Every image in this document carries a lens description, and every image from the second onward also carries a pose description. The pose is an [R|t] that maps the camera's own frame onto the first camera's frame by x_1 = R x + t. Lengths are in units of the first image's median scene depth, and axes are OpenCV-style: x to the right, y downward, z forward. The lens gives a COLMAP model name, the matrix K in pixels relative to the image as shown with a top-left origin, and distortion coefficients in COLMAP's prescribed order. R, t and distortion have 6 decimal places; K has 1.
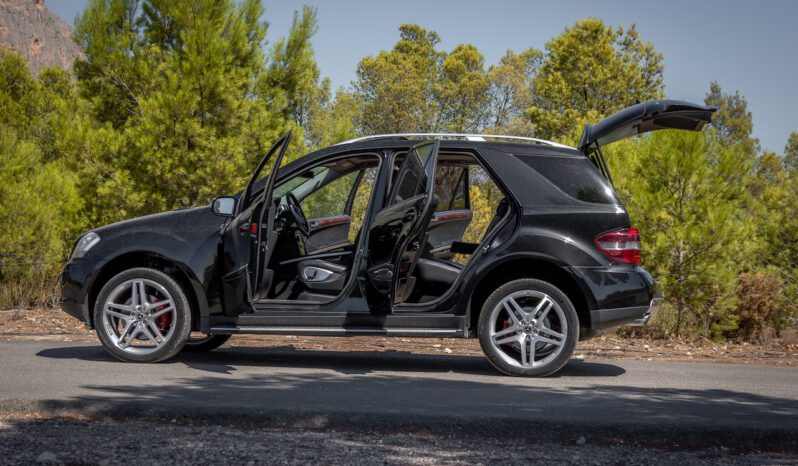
lens RADIAL K [[1659.0, 0, 397.8], [0, 1659.0, 230.4], [0, 0, 1]] dist [-0.209097, 0.000000]
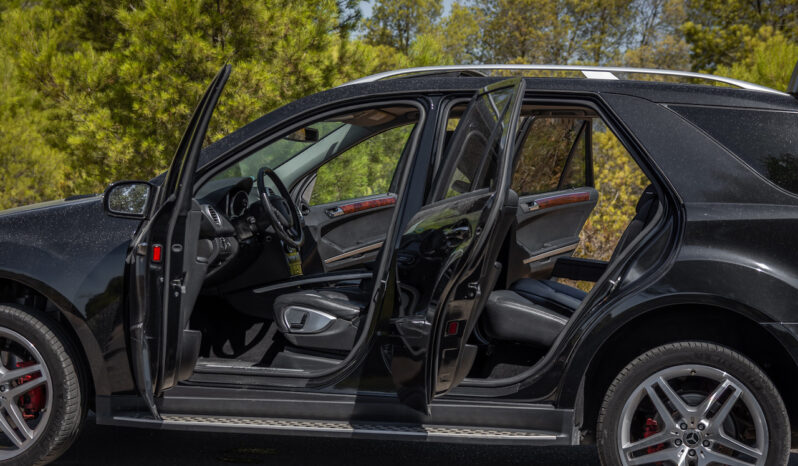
lens RADIAL K [[1700.2, 0, 401.0], [0, 1700.2, 236.7], [0, 0, 1]] dist [-0.073694, 0.000000]
pose [[0.996663, 0.010247, -0.080983, 0.028027], [-0.006176, 0.998712, 0.050363, -0.030140], [0.081395, -0.049694, 0.995442, 0.442072]]
